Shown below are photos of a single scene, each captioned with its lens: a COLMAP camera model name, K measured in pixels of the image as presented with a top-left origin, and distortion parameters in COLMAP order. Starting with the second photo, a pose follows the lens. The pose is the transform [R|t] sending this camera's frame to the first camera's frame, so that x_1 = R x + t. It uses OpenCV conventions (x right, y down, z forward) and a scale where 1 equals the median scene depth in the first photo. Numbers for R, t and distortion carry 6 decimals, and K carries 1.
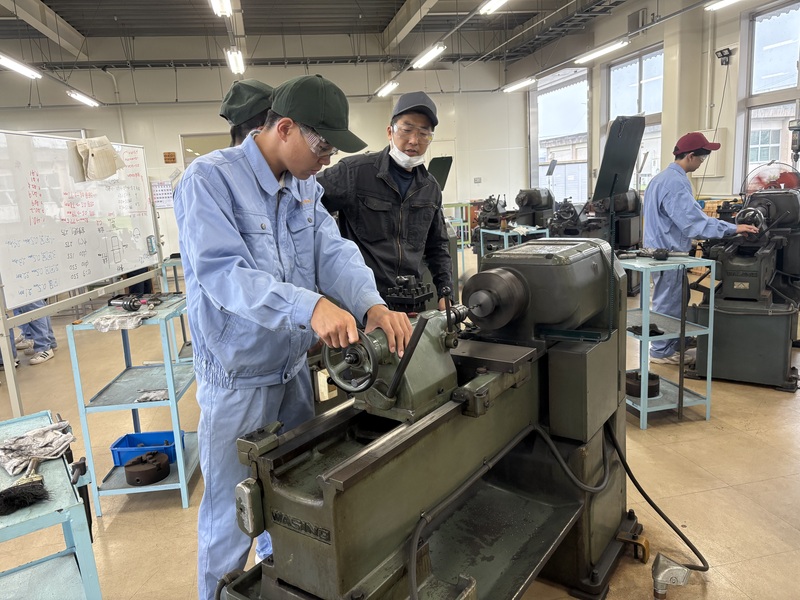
lens RADIAL K [[610.4, 0, 400.0], [0, 610.4, 300.0], [0, 0, 1]] dist [0.026960, -0.004205]
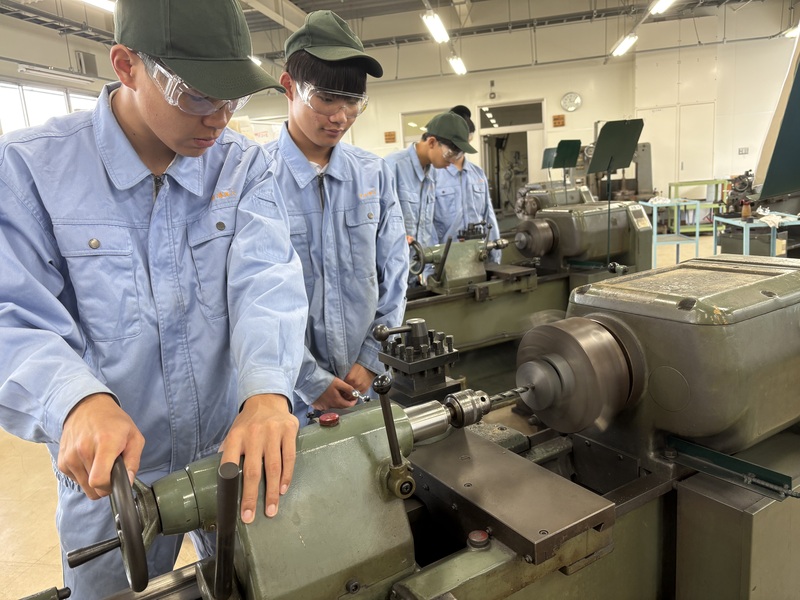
lens RADIAL K [[608.5, 0, 400.0], [0, 608.5, 300.0], [0, 0, 1]] dist [0.002155, -0.014489]
pose [[0.917722, 0.068738, -0.391231, 0.081515], [-0.053766, 0.997345, 0.049109, -0.031452], [0.393568, -0.024033, 0.918981, 0.167489]]
